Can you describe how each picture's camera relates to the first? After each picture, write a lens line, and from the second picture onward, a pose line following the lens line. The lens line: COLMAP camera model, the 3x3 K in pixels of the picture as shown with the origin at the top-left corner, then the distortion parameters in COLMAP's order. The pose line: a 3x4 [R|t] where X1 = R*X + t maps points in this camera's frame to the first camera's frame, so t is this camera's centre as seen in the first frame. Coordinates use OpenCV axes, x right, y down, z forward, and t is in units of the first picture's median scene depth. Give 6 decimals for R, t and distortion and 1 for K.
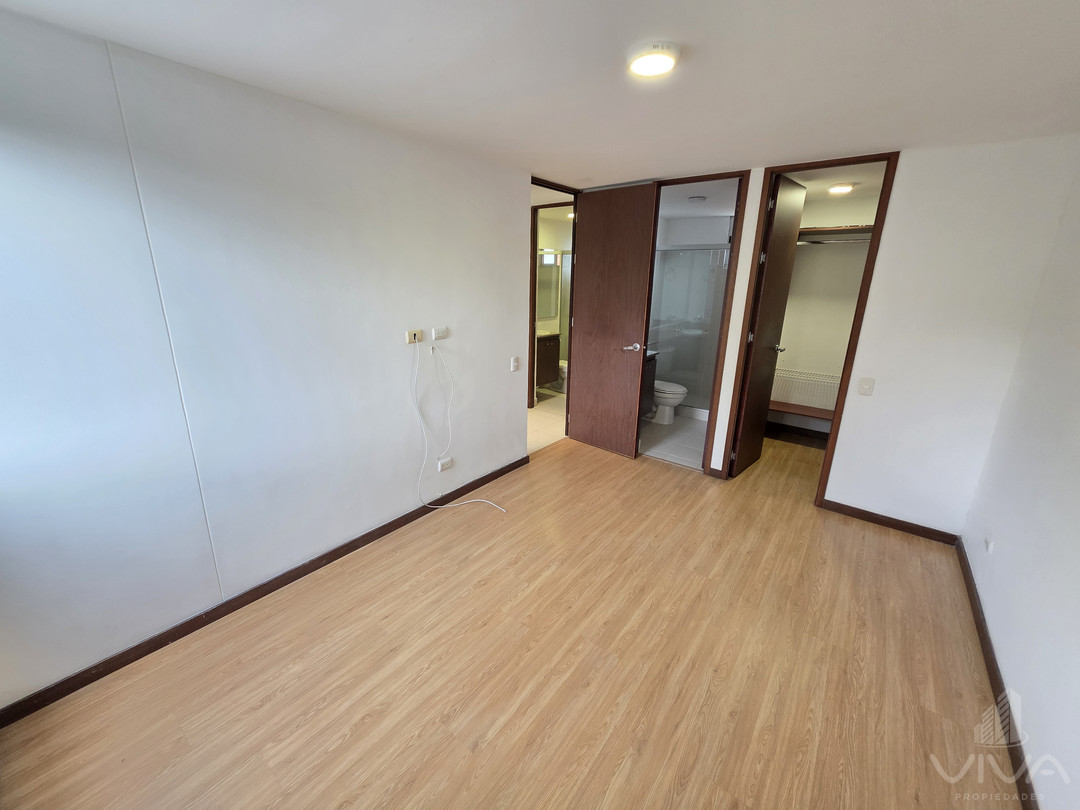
lens RADIAL K [[430.3, 0, 533.7], [0, 430.3, 396.8], [0, 0, 1]] dist [0.004114, -0.001420]
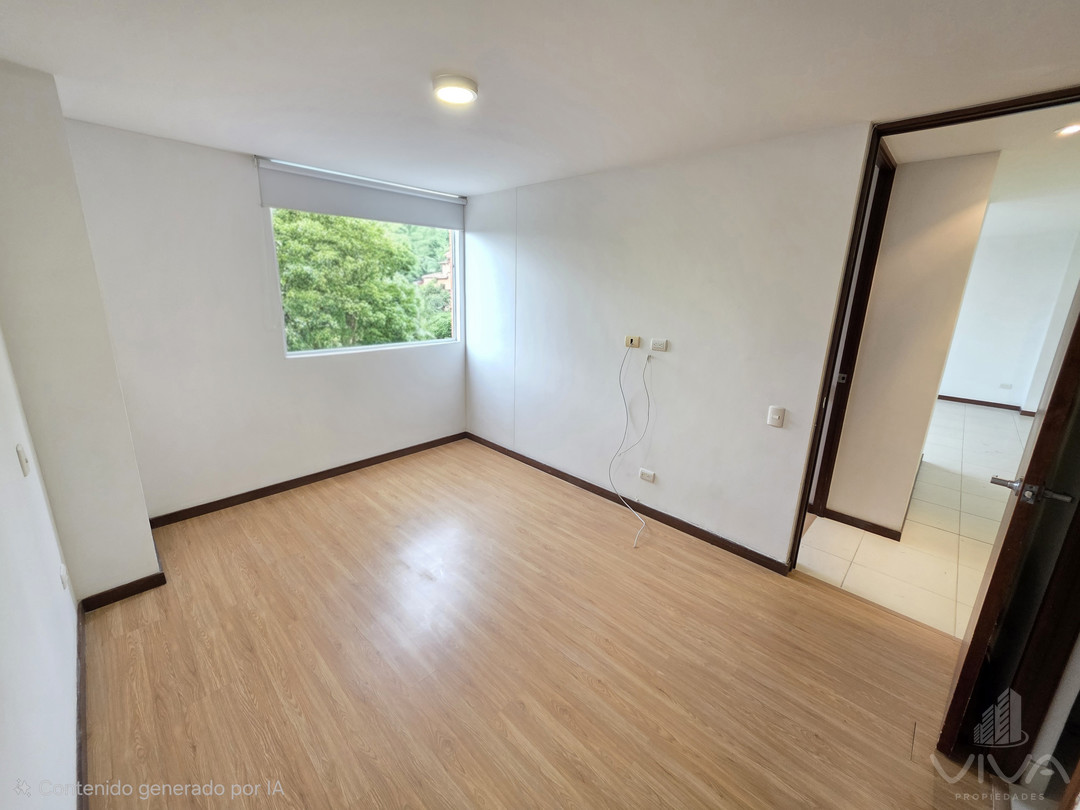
lens RADIAL K [[430.3, 0, 529.0], [0, 430.3, 397.9], [0, 0, 1]] dist [0.004114, -0.001420]
pose [[-0.108676, 0.241306, -0.964345, 0.959917], [-0.296767, 0.917978, 0.263147, -0.244359], [0.948746, 0.314783, -0.028150, 0.914236]]
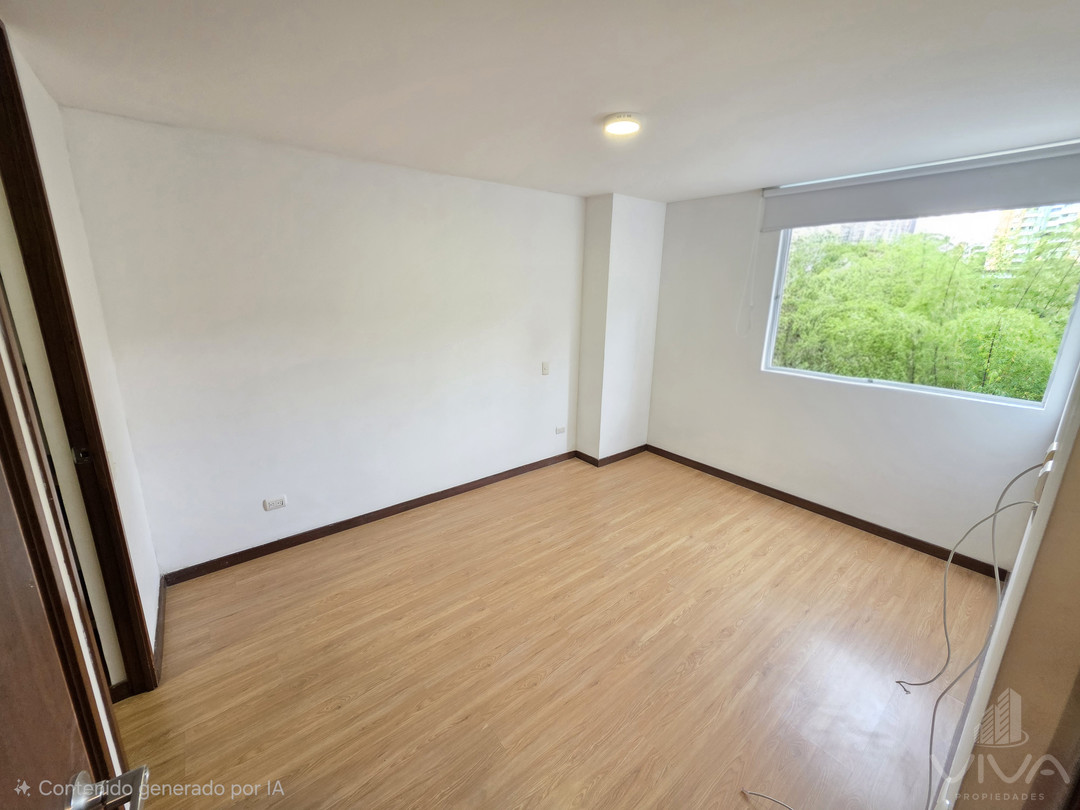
lens RADIAL K [[430.3, 0, 533.6], [0, 430.3, 395.6], [0, 0, 1]] dist [0.004114, -0.001420]
pose [[-0.973071, -0.086970, 0.213469, 0.122767], [0.032585, 0.864891, 0.500902, -0.457133], [-0.228191, 0.494369, -0.838766, 1.576328]]
